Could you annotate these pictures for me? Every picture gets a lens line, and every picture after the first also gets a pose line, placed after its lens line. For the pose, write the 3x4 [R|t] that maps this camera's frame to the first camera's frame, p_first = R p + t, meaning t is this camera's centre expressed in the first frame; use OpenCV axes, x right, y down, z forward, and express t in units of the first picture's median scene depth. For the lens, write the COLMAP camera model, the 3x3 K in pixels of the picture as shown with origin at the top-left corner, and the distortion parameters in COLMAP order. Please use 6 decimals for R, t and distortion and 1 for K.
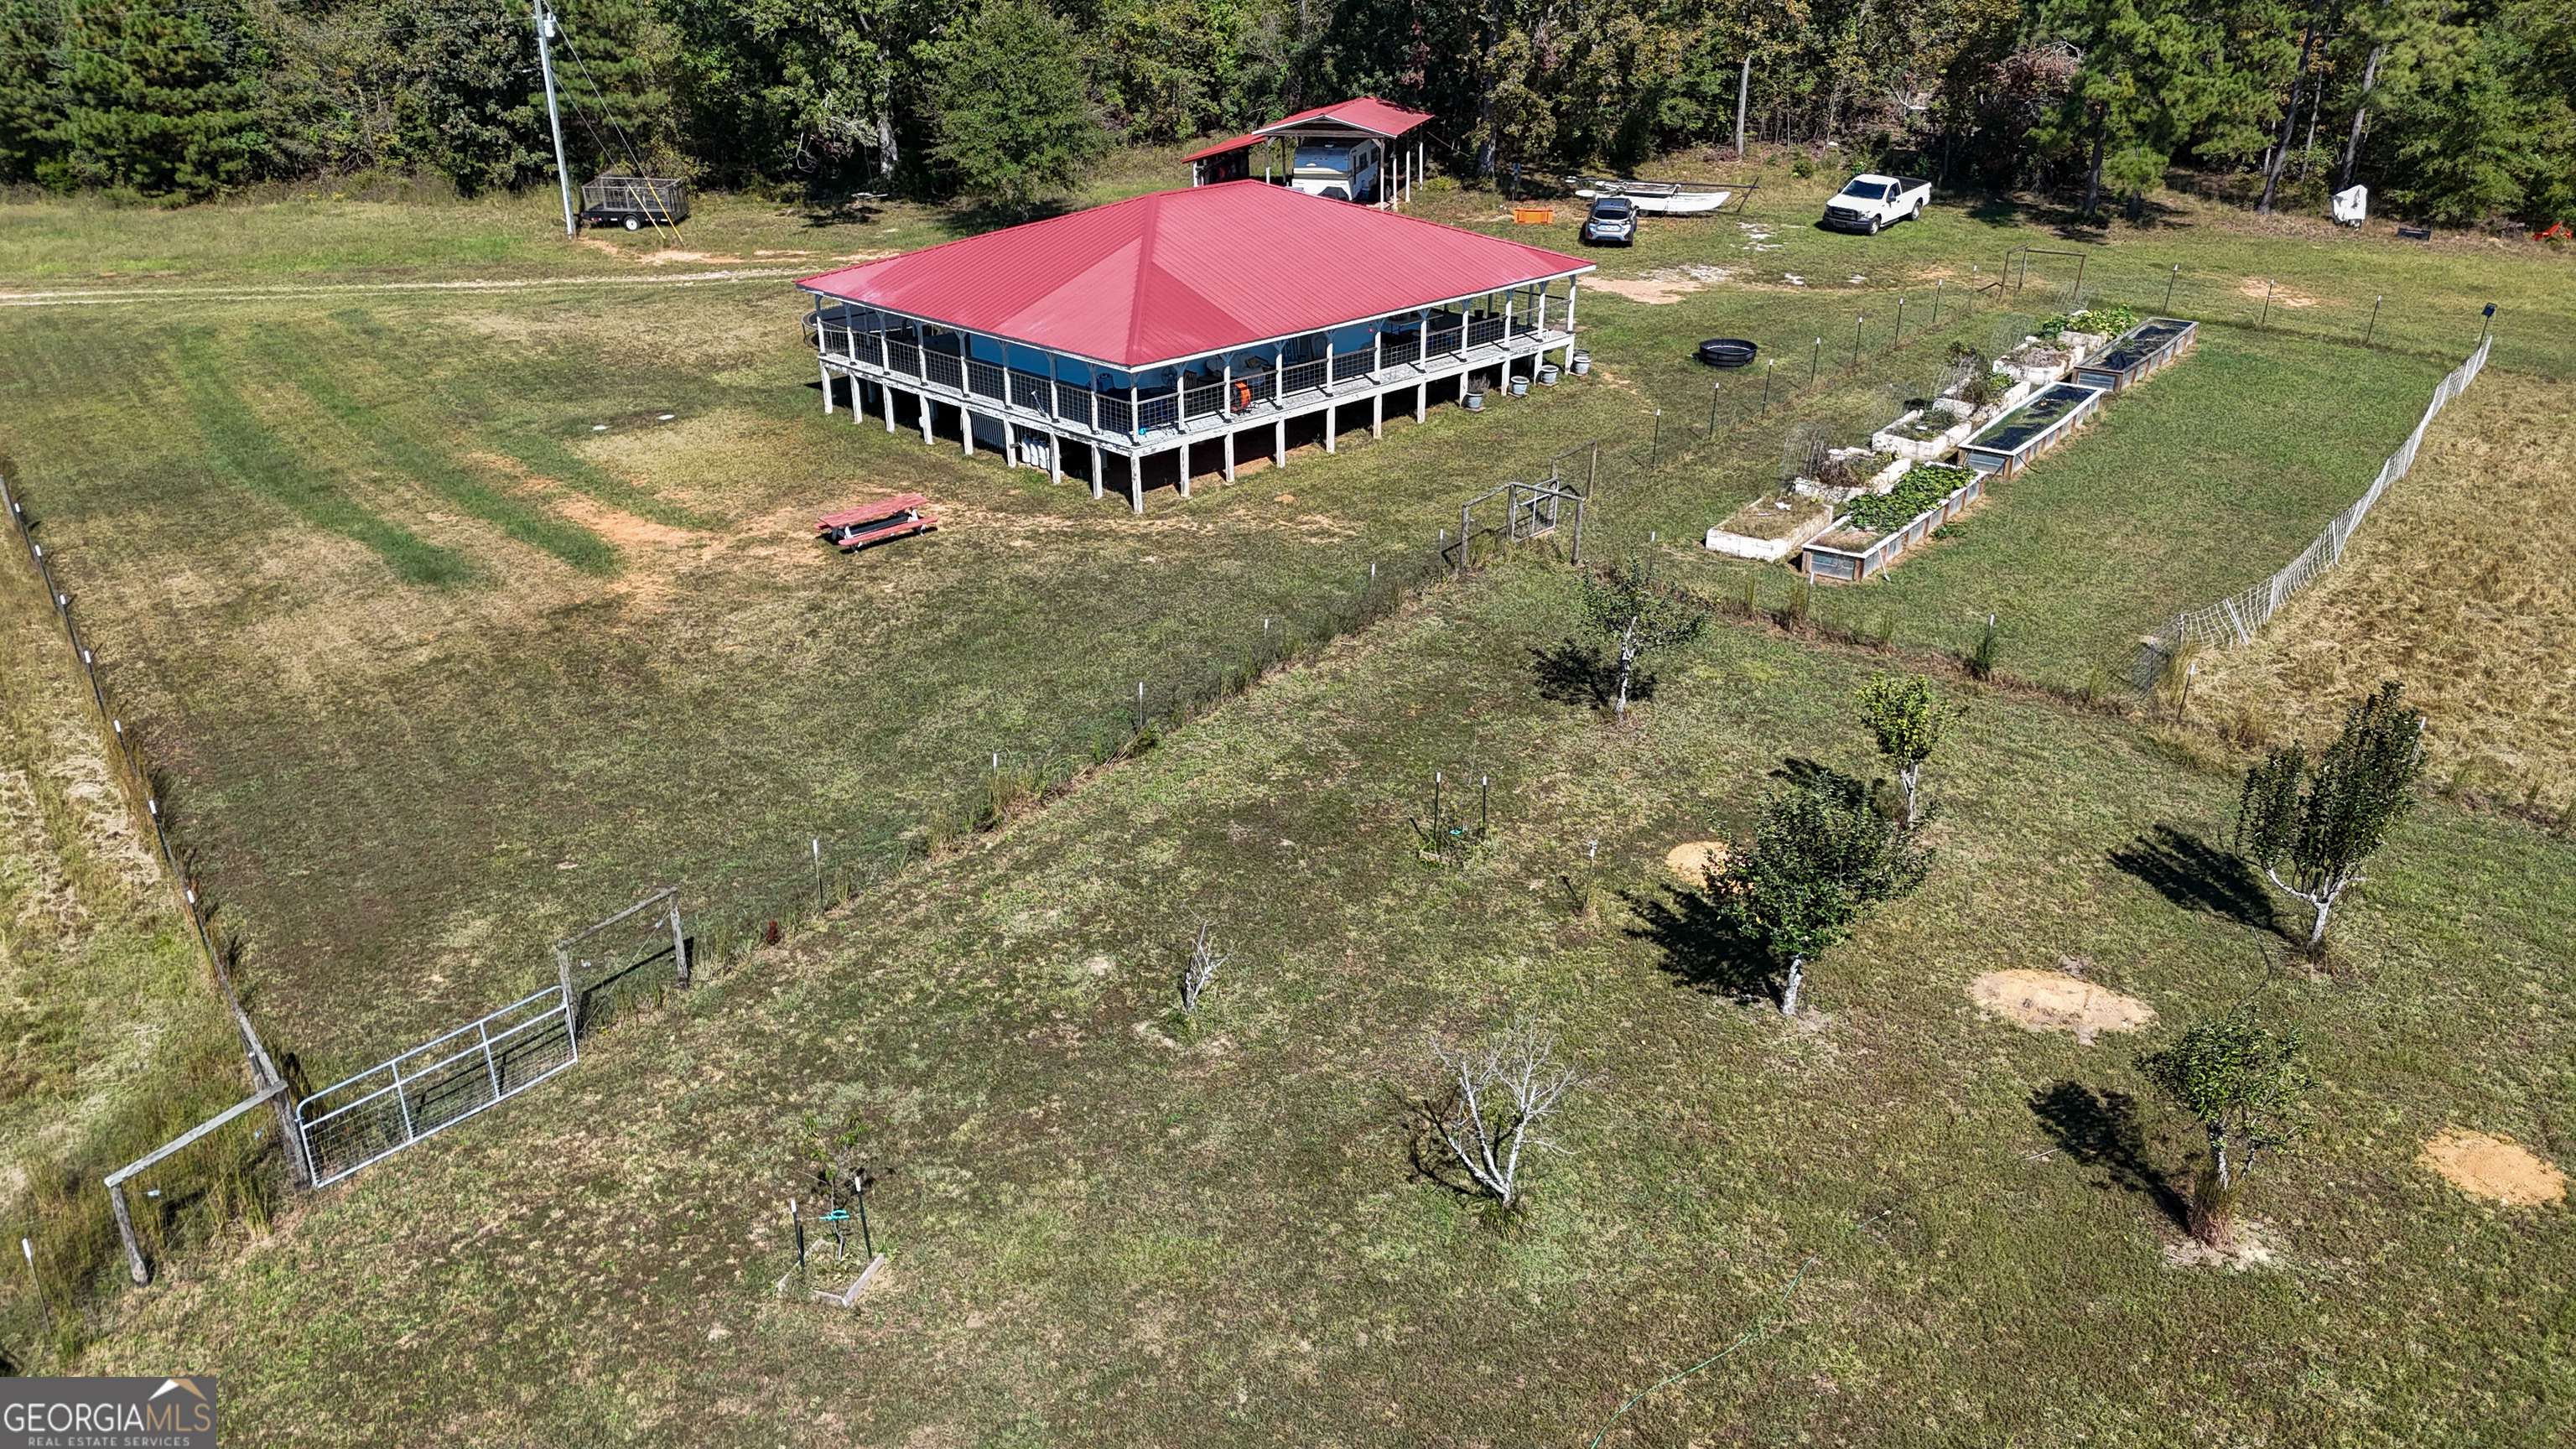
lens RADIAL K [[1893.8, 0, 1282.9], [0, 1893.8, 729.0], [0, 0, 1]] dist [0.077040, -0.072926]
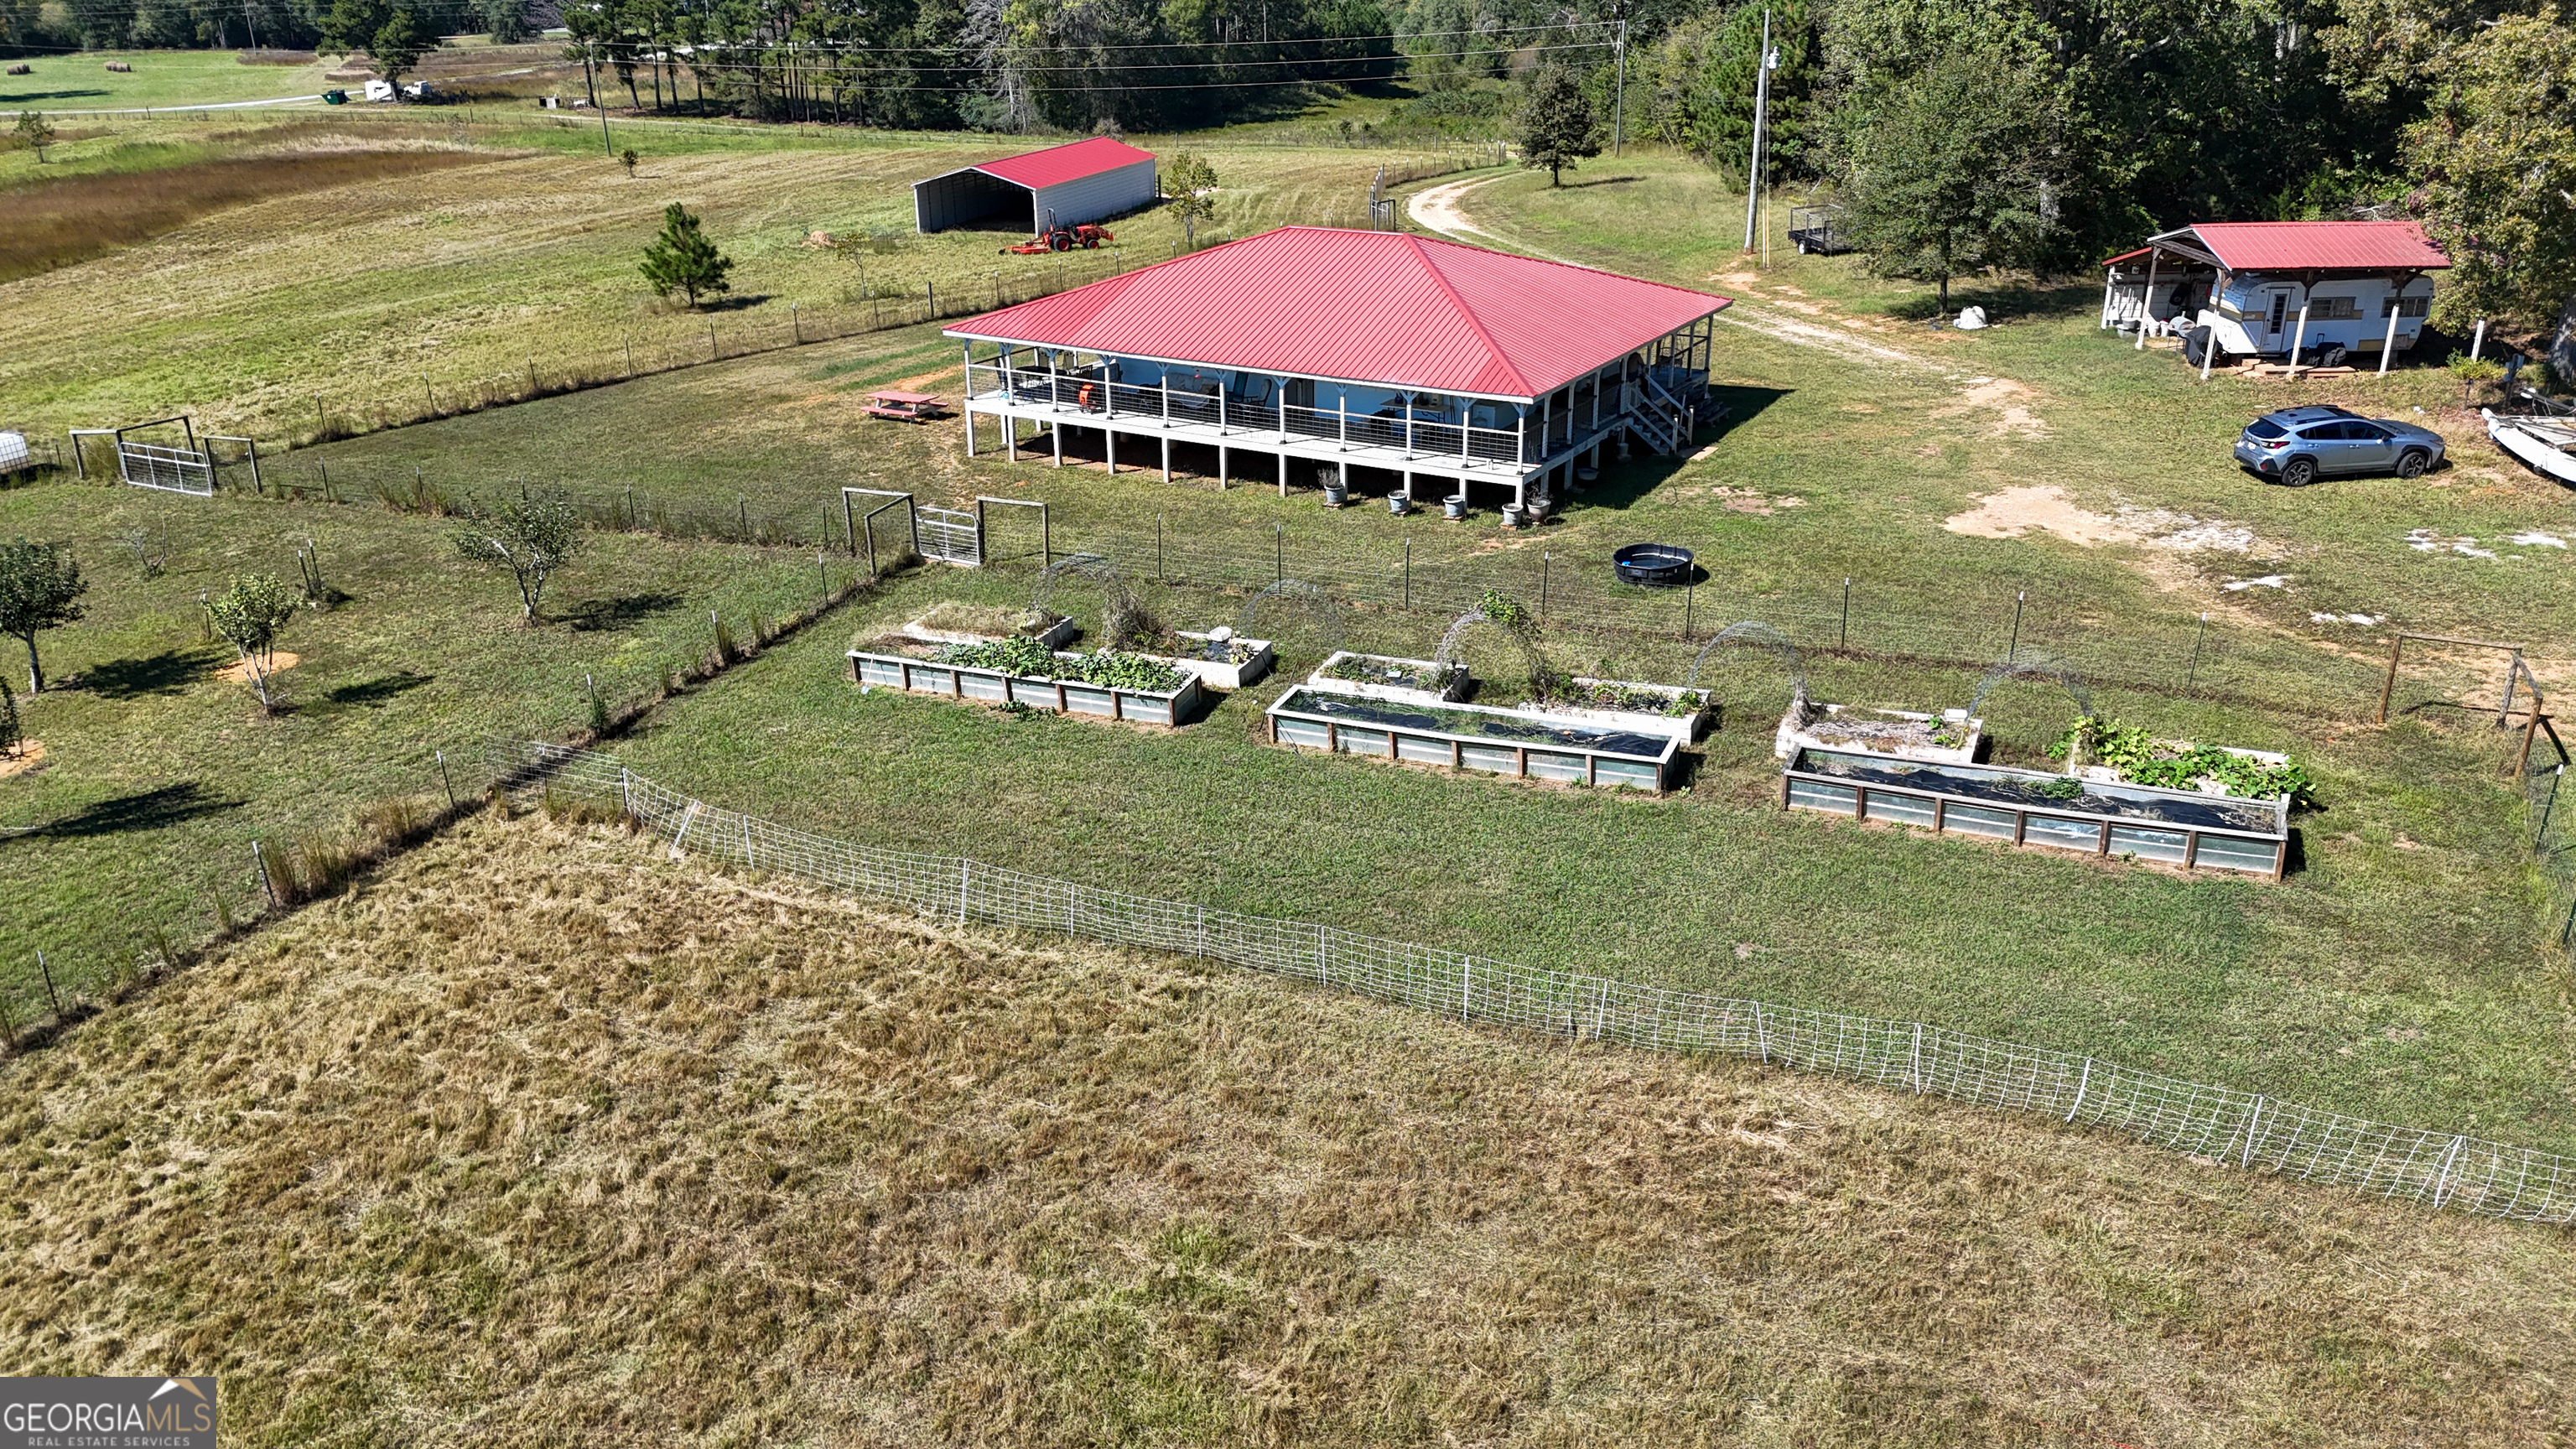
lens RADIAL K [[1893.8, 0, 1289.3], [0, 1893.8, 713.8], [0, 0, 1]] dist [0.077040, -0.072926]
pose [[0.239519, 0.365489, -0.899471, 0.672630], [-0.380482, 0.887670, 0.259376, -0.216709], [0.893233, 0.280107, 0.351675, 0.485729]]
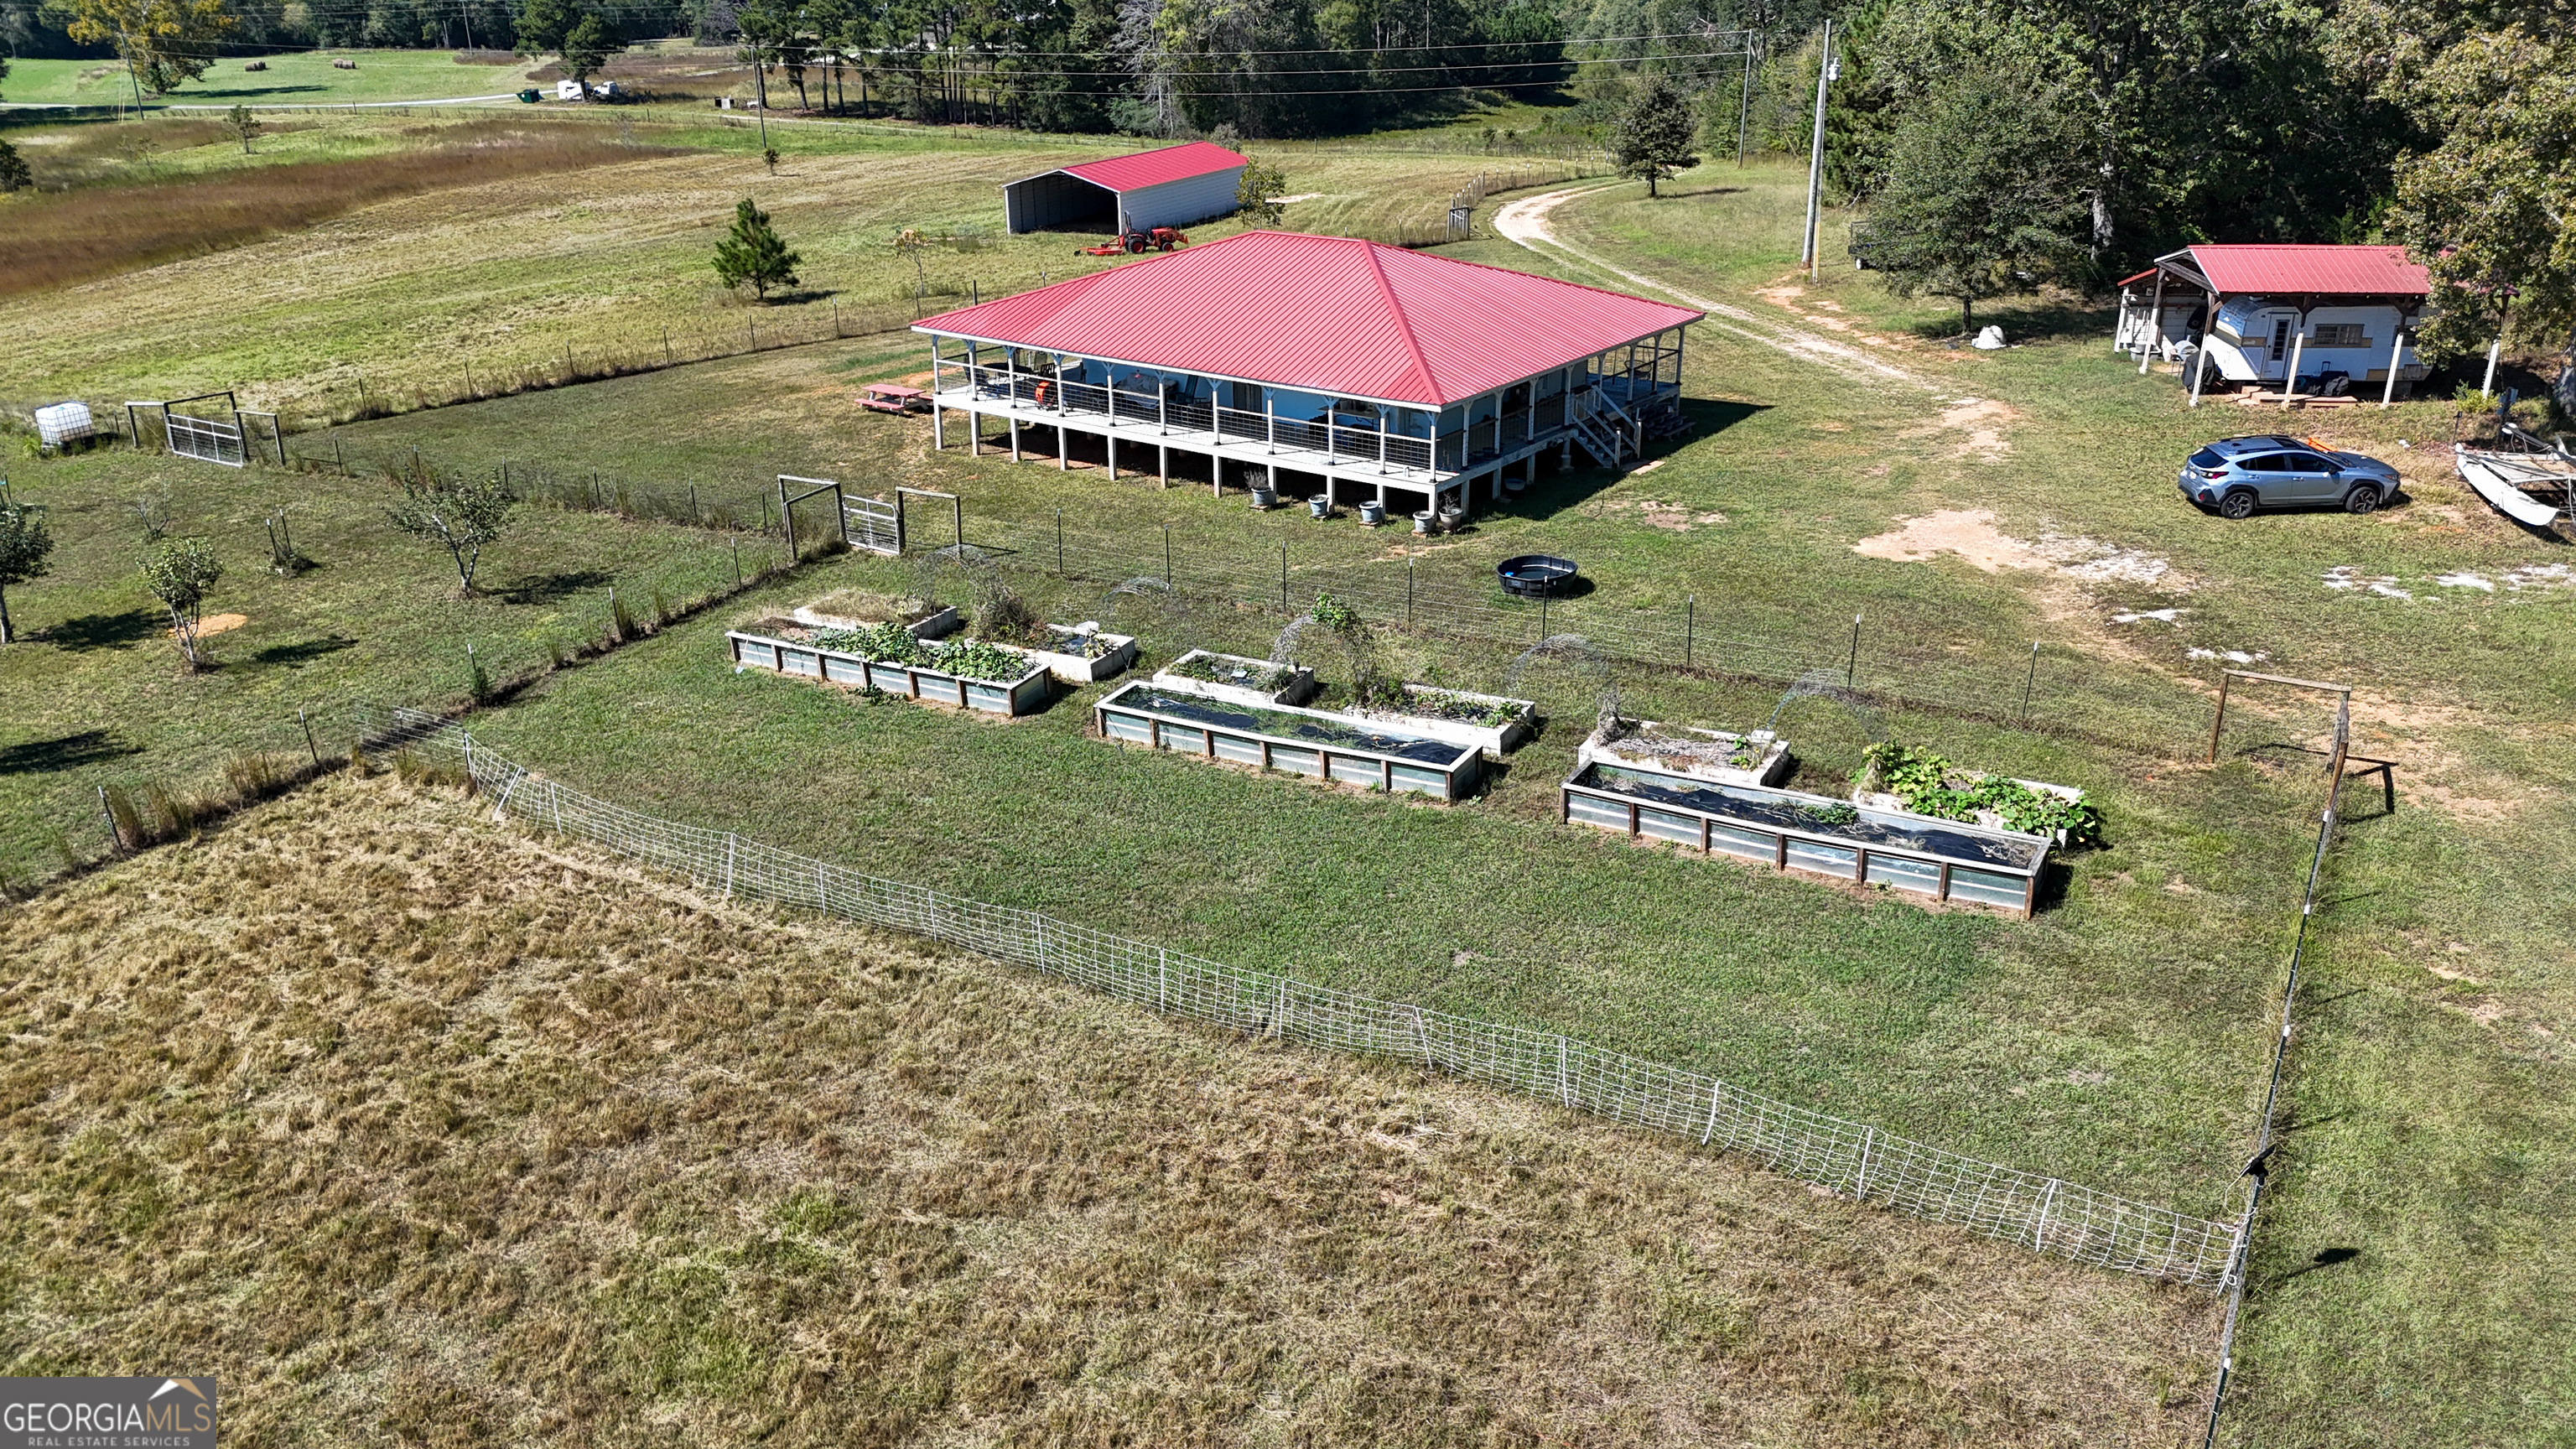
lens RADIAL K [[1893.8, 0, 1288.4], [0, 1893.8, 713.2], [0, 0, 1]] dist [0.077040, -0.072926]
pose [[0.139471, 0.370286, -0.918388, 0.694828], [-0.391033, 0.872671, 0.292469, -0.250426], [0.909748, 0.318329, 0.266507, 0.563910]]
